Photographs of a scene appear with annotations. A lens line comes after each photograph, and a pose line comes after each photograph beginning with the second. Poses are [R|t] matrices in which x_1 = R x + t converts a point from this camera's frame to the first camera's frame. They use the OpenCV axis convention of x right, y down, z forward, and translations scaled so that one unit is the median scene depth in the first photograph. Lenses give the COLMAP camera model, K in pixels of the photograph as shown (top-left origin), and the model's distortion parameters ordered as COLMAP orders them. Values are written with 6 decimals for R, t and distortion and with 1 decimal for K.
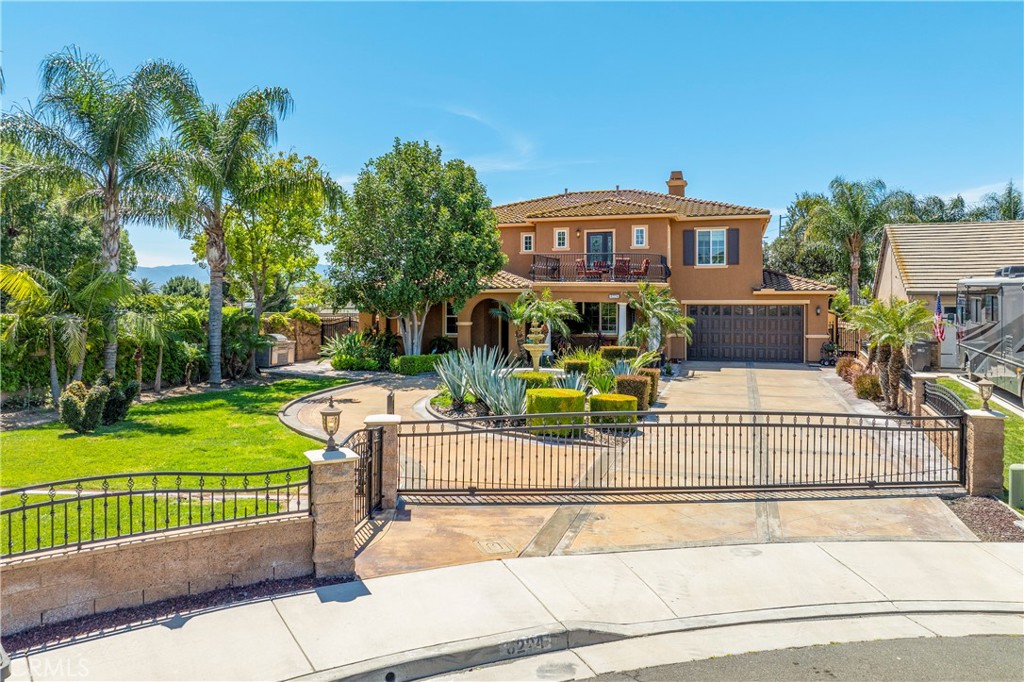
lens RADIAL K [[715.5, 0, 512.0], [0, 715.5, 341.0], [0, 0, 1]] dist [-0.003581, -0.052359]
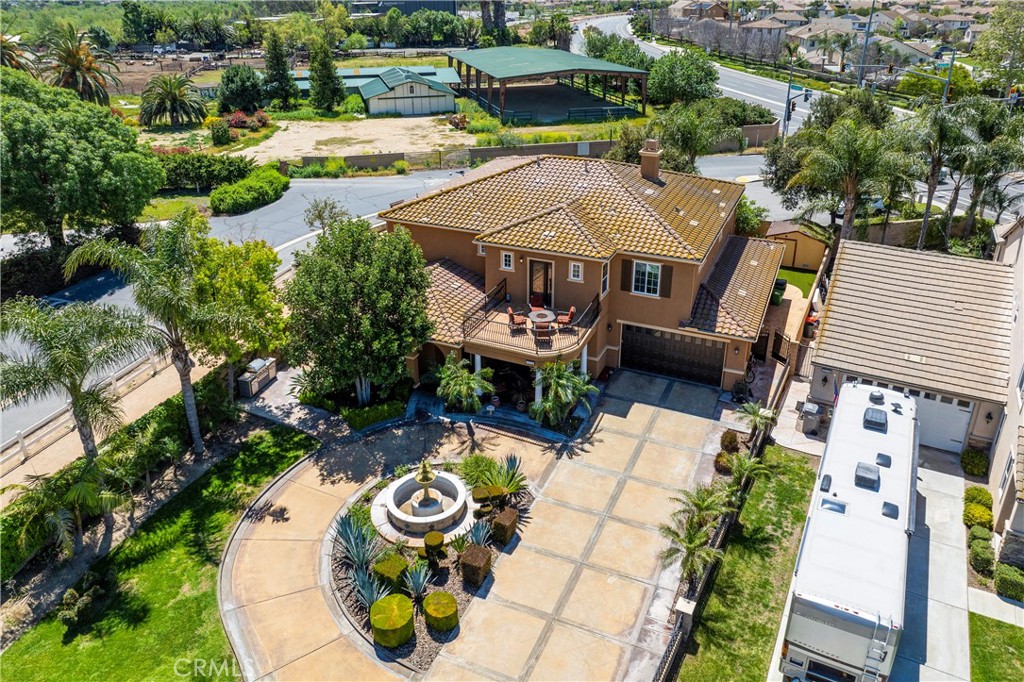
lens RADIAL K [[713.4, 0, 524.6], [0, 713.4, 303.0], [0, 0, 1]] dist [-0.003818, -0.000292]
pose [[0.991325, 0.043208, -0.124132, 0.262871], [0.009772, 0.917579, 0.397433, -0.582019], [0.131073, -0.395198, 0.909197, 0.011567]]
